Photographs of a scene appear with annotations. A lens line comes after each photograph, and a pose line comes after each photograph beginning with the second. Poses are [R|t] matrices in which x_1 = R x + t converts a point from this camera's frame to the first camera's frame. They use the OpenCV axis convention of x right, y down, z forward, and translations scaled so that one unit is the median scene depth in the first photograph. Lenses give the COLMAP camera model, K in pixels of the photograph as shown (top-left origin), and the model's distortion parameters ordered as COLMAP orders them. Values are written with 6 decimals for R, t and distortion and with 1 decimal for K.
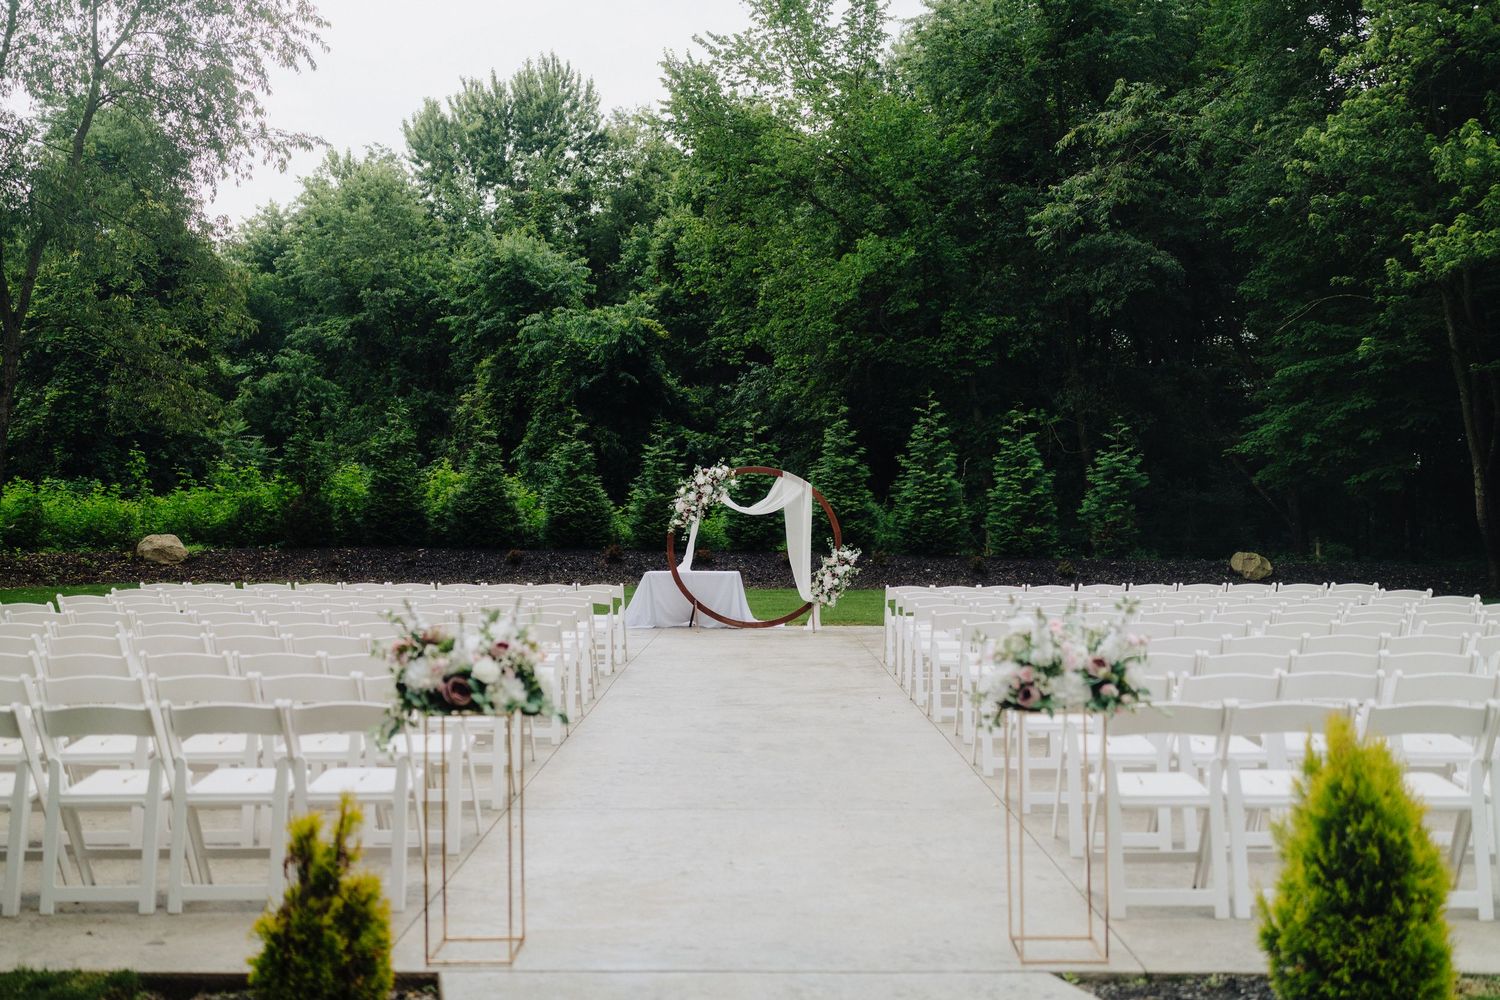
lens RADIAL K [[1581.1, 0, 860.6], [0, 1581.1, 499.1], [0, 0, 1]] dist [0.008339, 0.006306]
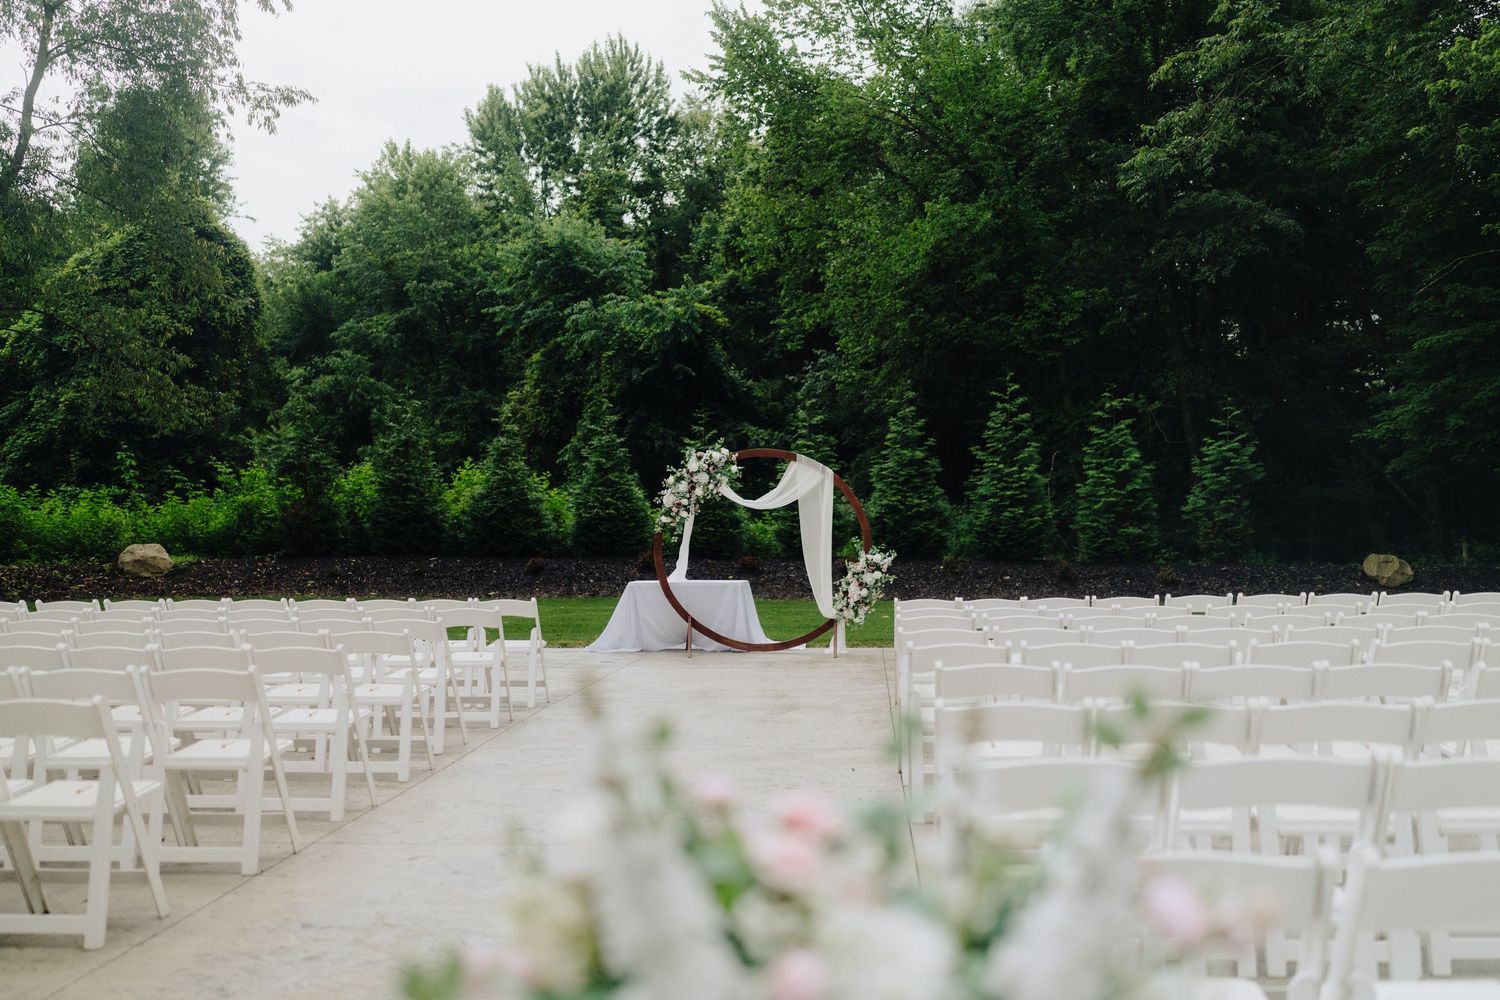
lens RADIAL K [[1581.1, 0, 860.6], [0, 1581.1, 499.1], [0, 0, 1]] dist [0.008339, 0.006306]
pose [[0.997473, -0.010603, -0.070252, 0.022555], [0.010198, 0.999929, -0.006111, 0.005957], [0.070312, 0.005379, 0.997511, 0.122265]]
